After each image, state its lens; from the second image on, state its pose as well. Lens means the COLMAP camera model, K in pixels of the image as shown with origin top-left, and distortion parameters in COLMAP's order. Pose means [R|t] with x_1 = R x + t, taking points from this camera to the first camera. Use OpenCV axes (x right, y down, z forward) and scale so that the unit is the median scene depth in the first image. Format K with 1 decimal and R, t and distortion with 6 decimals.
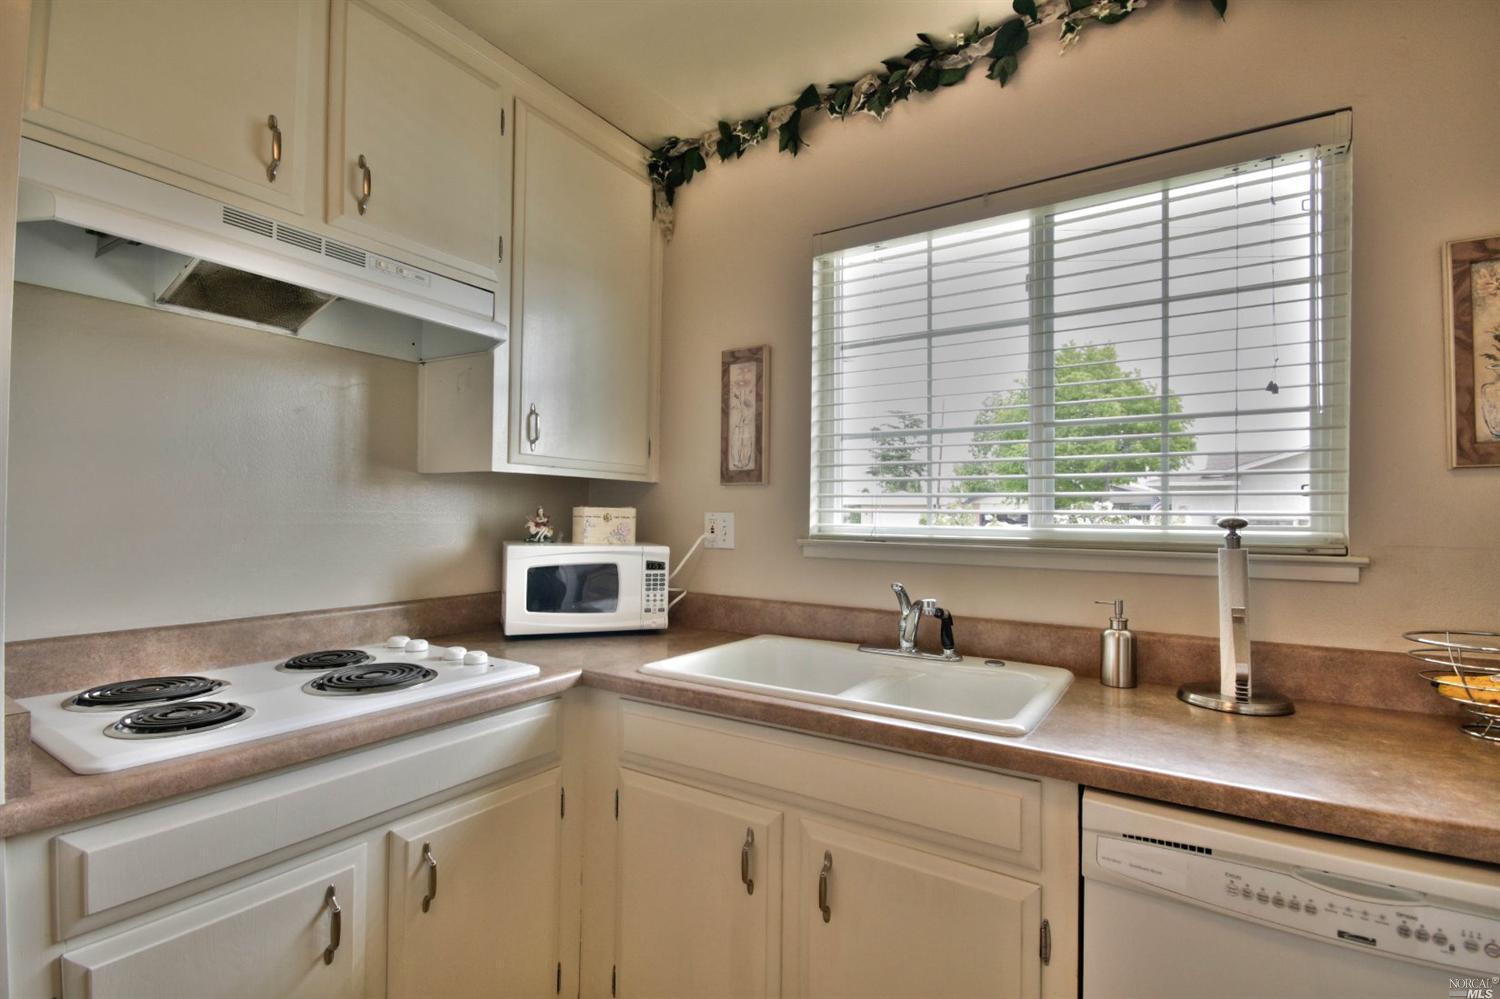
lens RADIAL K [[681.2, 0, 753.1], [0, 681.2, 511.0], [0, 0, 1]] dist [0.000833, -0.012018]
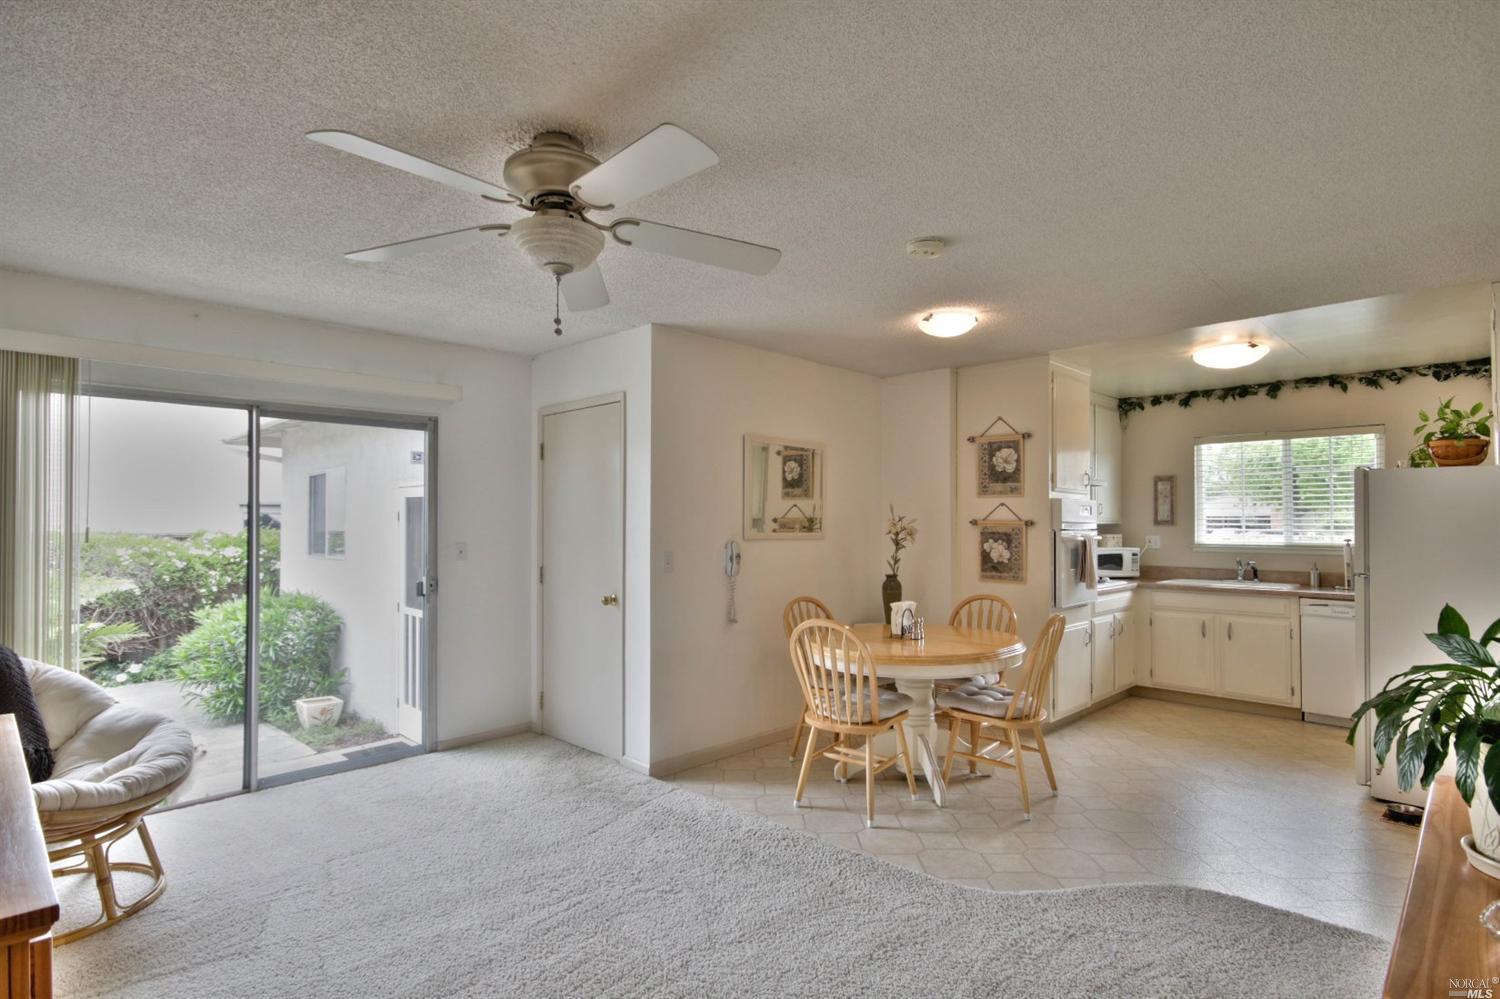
lens RADIAL K [[740.2, 0, 752.7], [0, 740.2, 510.0], [0, 0, 1]] dist [0.003171, 0.000435]
pose [[0.977035, -0.013058, -0.212681, -1.150193], [0.011157, 0.999886, -0.010135, -0.102093], [0.212789, 0.007530, 0.977069, -2.618948]]
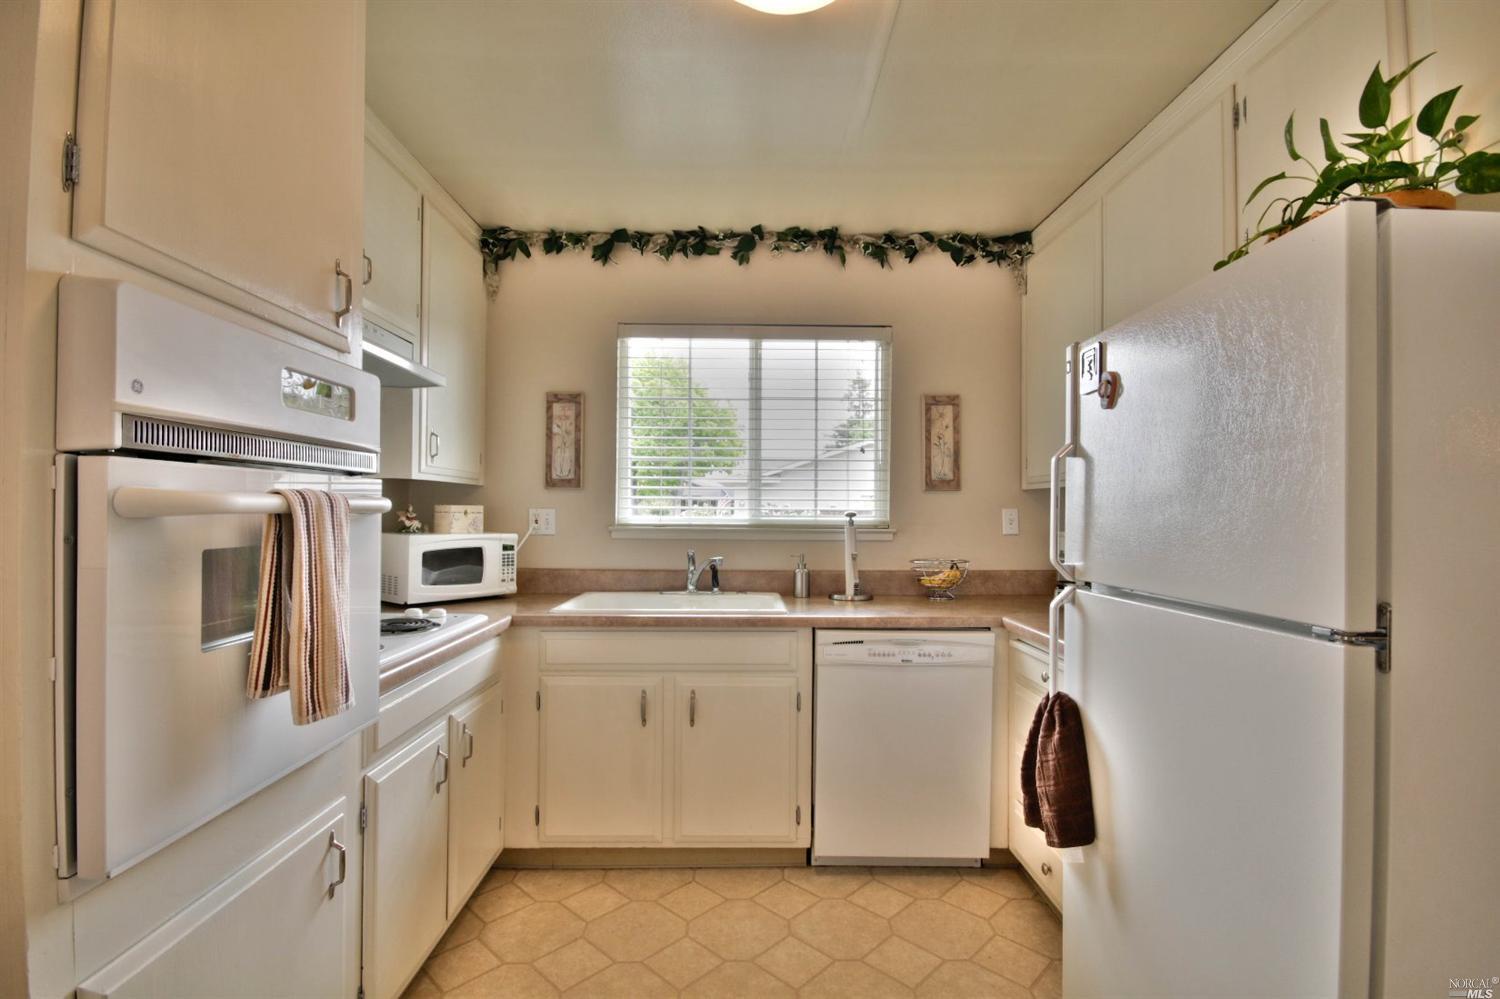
lens RADIAL K [[684.3, 0, 748.9], [0, 684.3, 508.5], [0, 0, 1]] dist [-0.008892, -0.000020]
pose [[0.831165, -0.002366, 0.556021, -0.552793], [-0.003954, 0.999940, 0.010167, -0.016215], [-0.556012, -0.010649, 0.831106, -0.449824]]
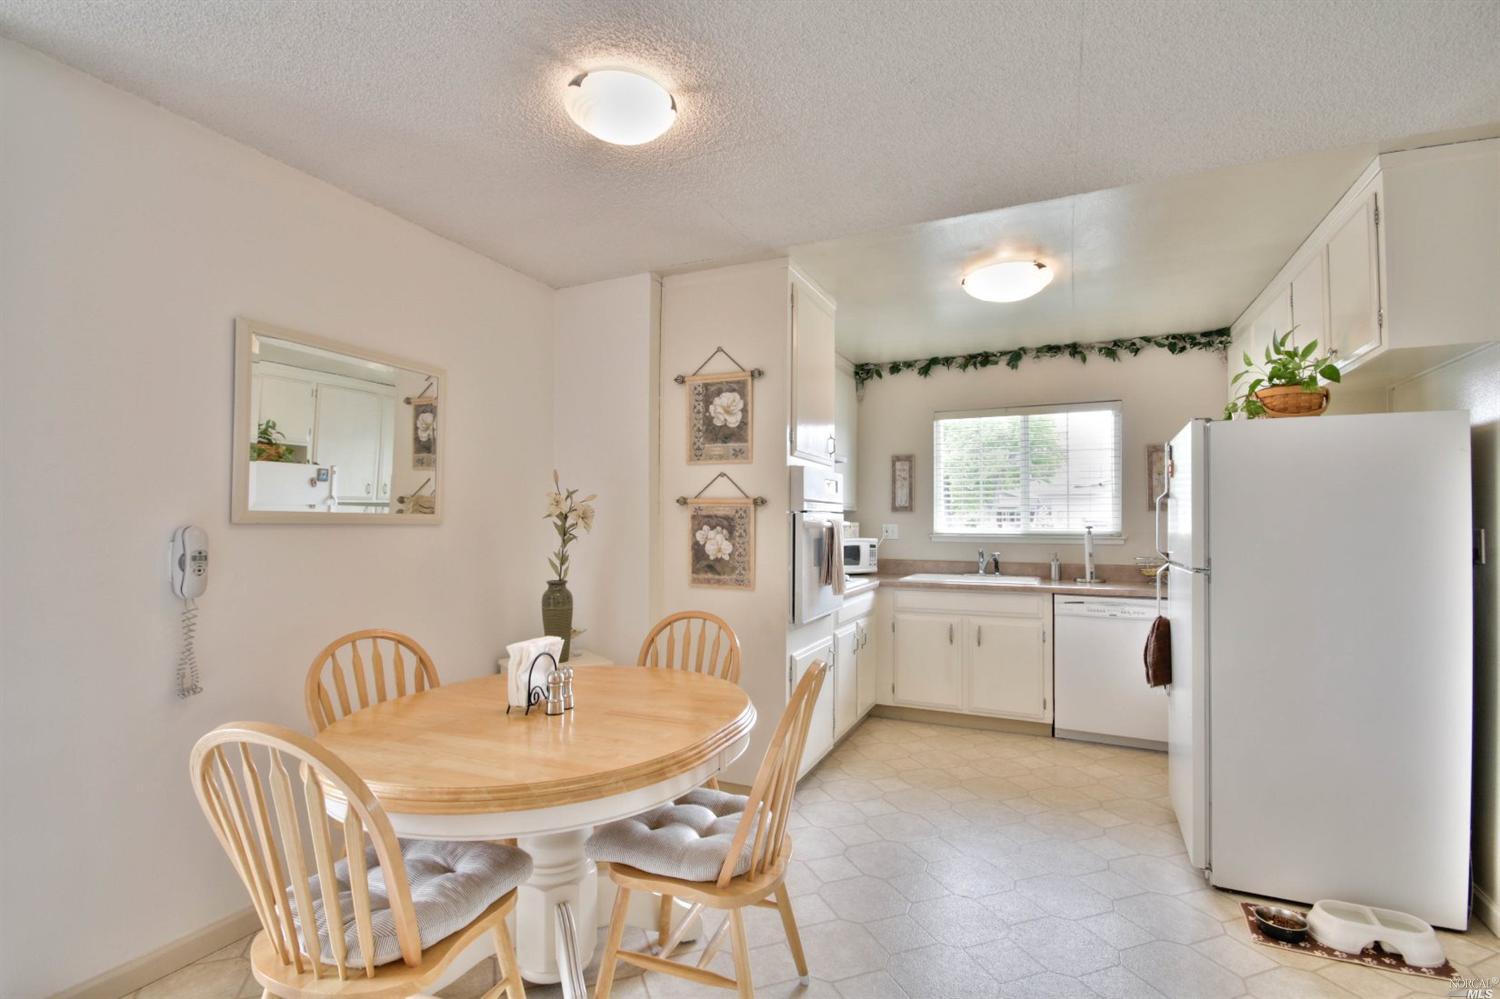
lens RADIAL K [[684.3, 0, 748.9], [0, 684.3, 508.5], [0, 0, 1]] dist [-0.008892, -0.000020]
pose [[0.990402, -0.004891, 0.138129, -1.005824], [0.006046, 0.999950, -0.007944, -0.041408], [-0.138083, 0.008702, 0.990382, -1.491268]]
